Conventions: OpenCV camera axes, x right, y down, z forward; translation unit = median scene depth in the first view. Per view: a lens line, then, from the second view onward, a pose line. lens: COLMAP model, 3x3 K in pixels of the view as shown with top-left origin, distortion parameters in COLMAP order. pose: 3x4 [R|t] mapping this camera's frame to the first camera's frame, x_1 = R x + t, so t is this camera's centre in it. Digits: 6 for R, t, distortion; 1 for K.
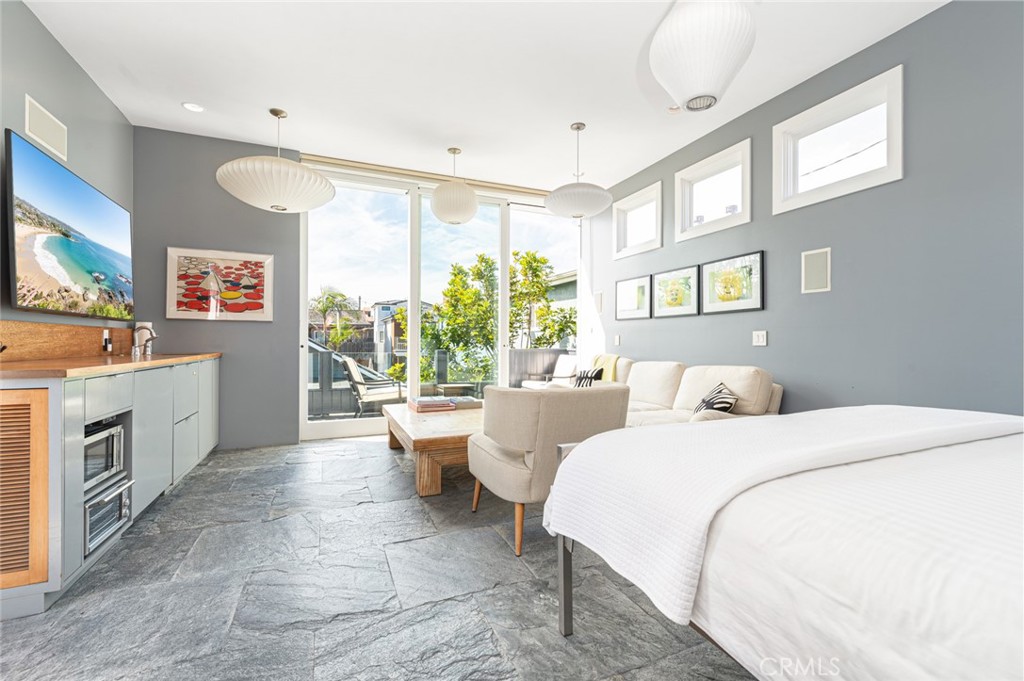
lens RADIAL K [[434.0, 0, 512.0], [0, 434.0, 340.5], [0, 0, 1]] dist [0.002113, 0.000080]
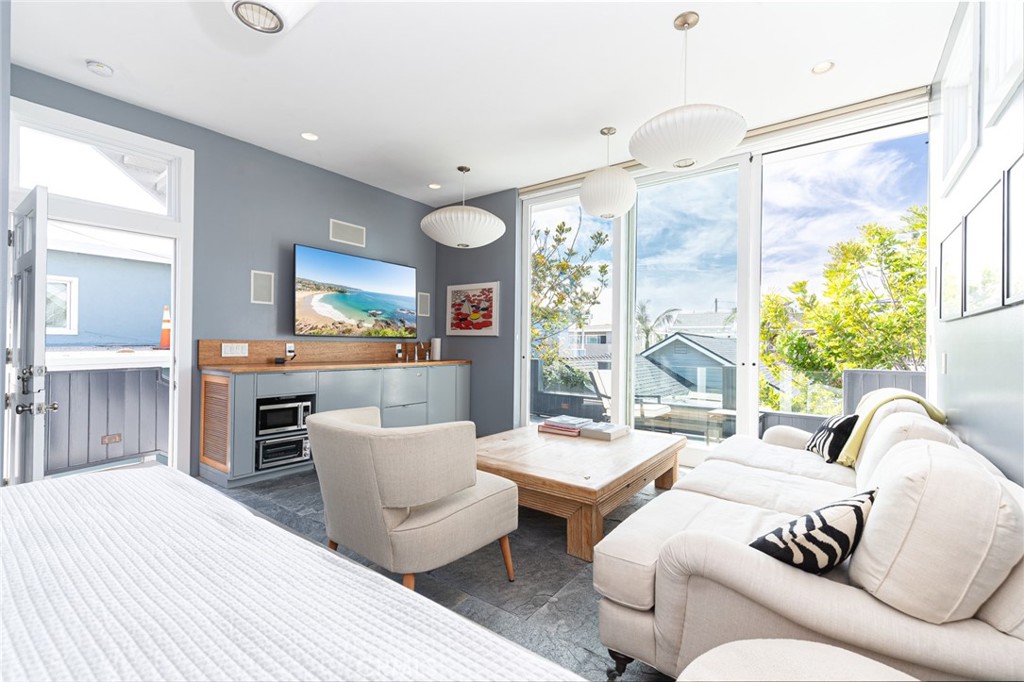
lens RADIAL K [[434.0, 0, 512.0], [0, 434.0, 341.0], [0, 0, 1]] dist [0.002113, 0.000080]
pose [[0.507755, -0.001736, -0.861500, 0.605974], [-0.009367, 0.999928, -0.007535, -0.025666], [0.861451, 0.011896, 0.507702, 0.504412]]
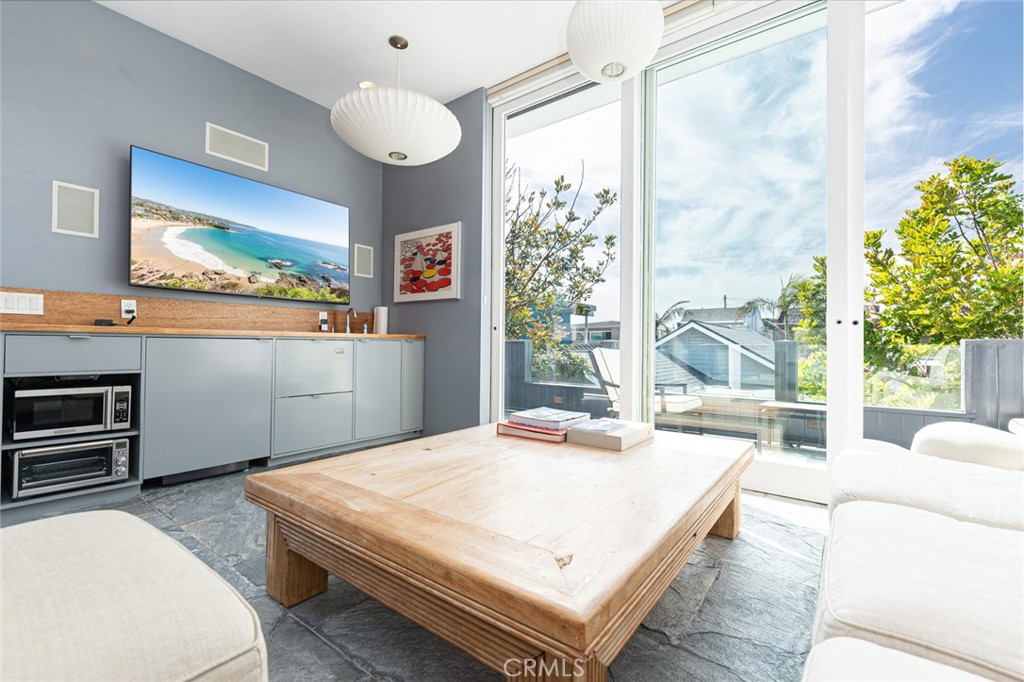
lens RADIAL K [[439.6, 0, 512.0], [0, 439.6, 341.0], [0, 0, 1]] dist [-0.006781, -0.000301]
pose [[0.498321, -0.002210, -0.866990, 0.300039], [-0.005511, 0.999968, -0.005717, 0.052063], [0.866975, 0.007627, 0.498293, 0.788134]]
